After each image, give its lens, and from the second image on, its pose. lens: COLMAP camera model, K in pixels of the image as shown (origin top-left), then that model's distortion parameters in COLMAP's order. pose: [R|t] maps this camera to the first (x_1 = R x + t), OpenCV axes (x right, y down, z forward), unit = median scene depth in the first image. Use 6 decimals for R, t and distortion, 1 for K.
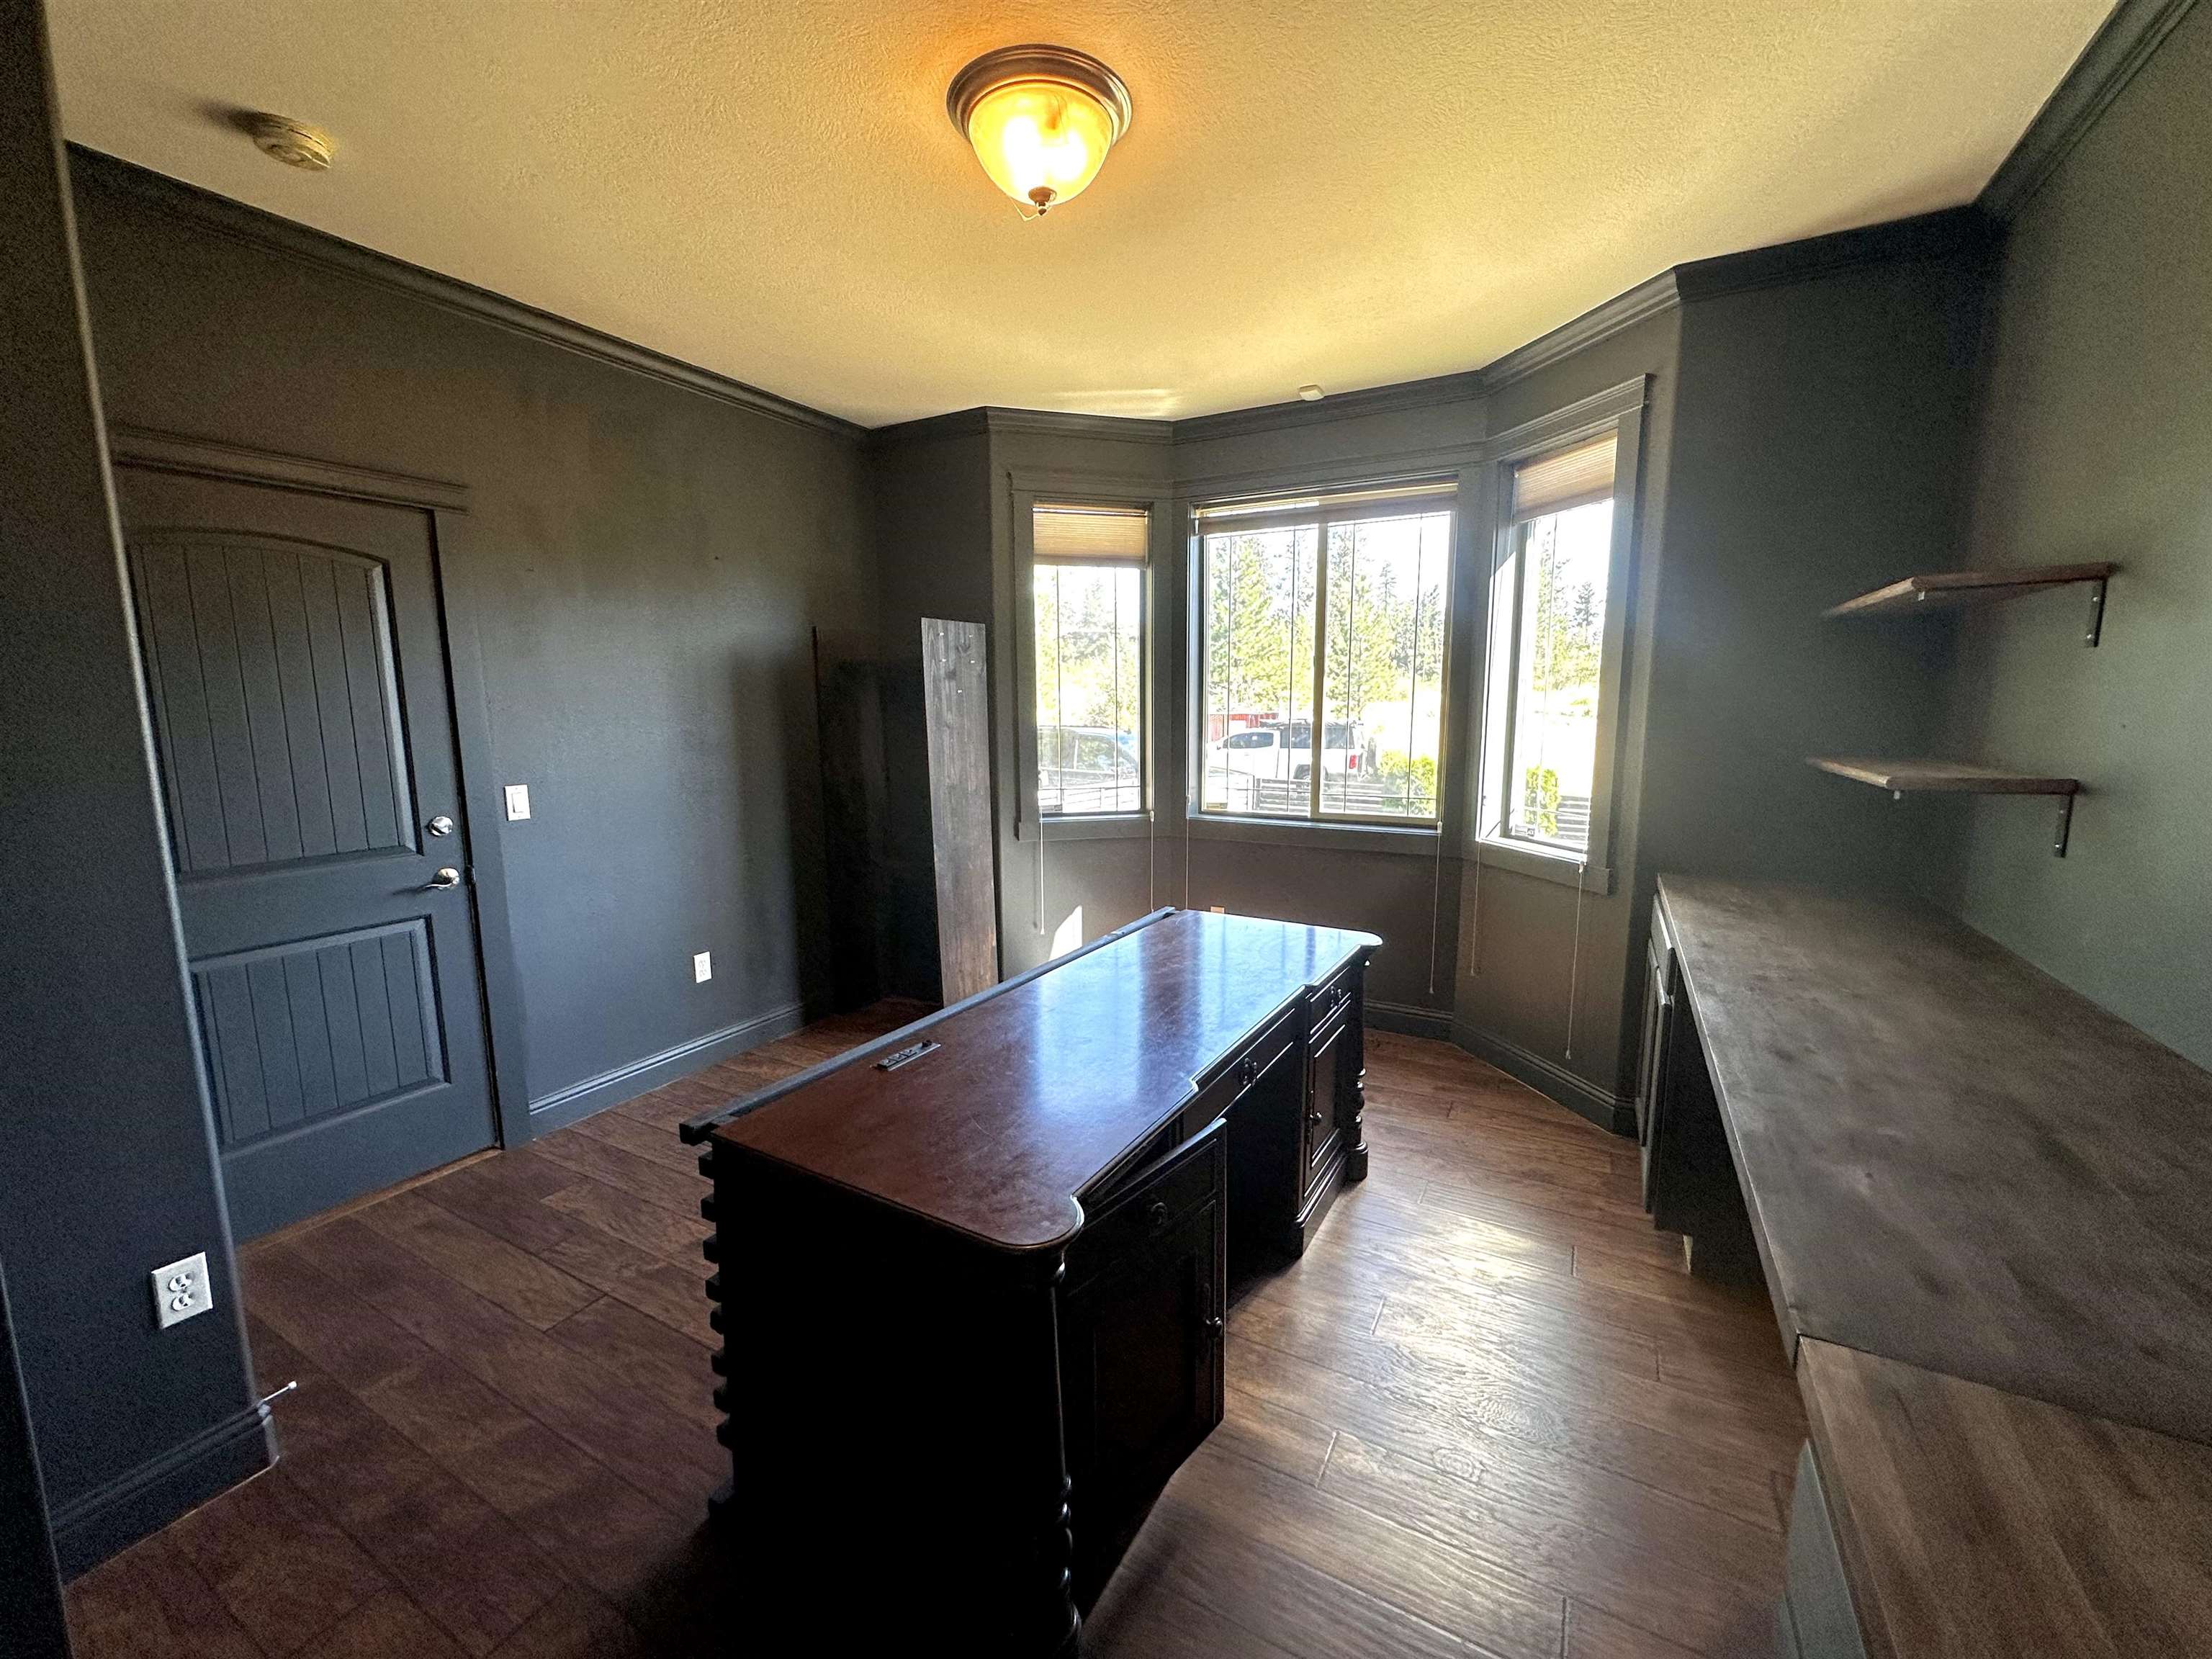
lens RADIAL K [[885.8, 0, 1115.7], [0, 885.8, 819.5], [0, 0, 1]] dist [0.000246, -0.000043]
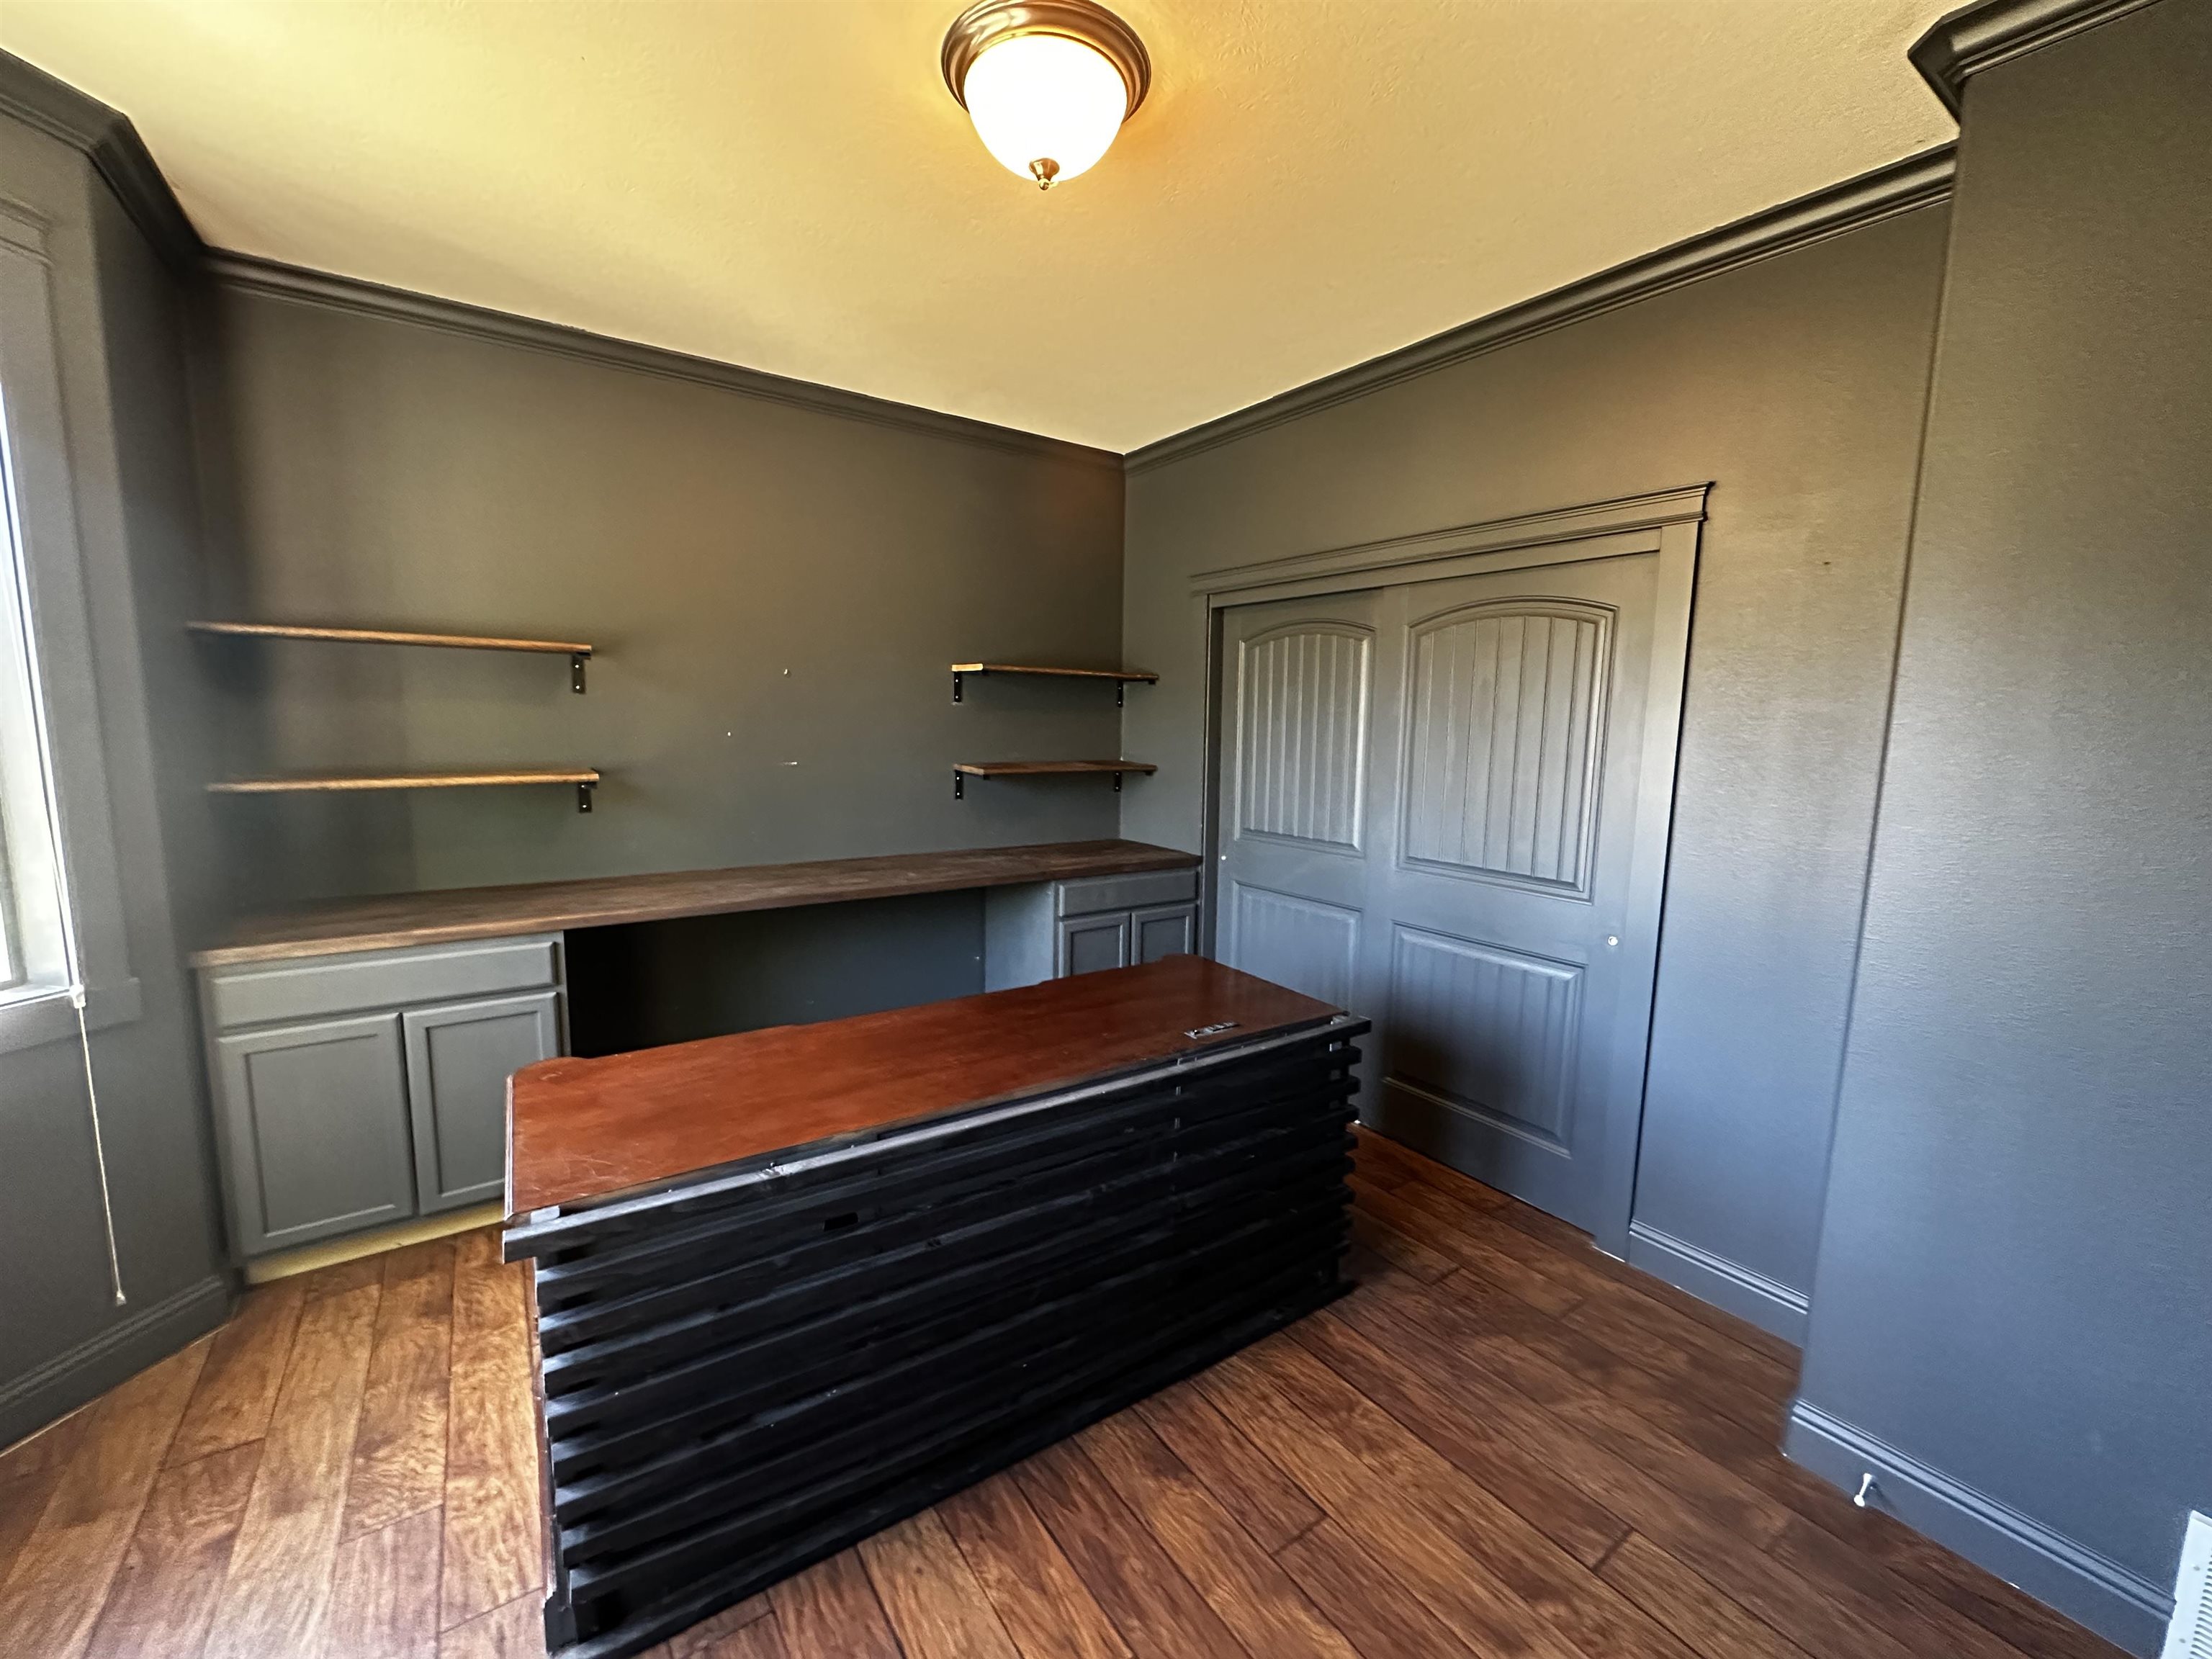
lens RADIAL K [[885.8, 0, 1104.5], [0, 885.8, 828.2], [0, 0, 1]] dist [0.000246, -0.000043]
pose [[-0.896109, -0.066488, 0.438825, -0.507858], [0.052051, 0.966149, 0.252678, -0.249504], [-0.440771, 0.249268, -0.862315, 1.675732]]
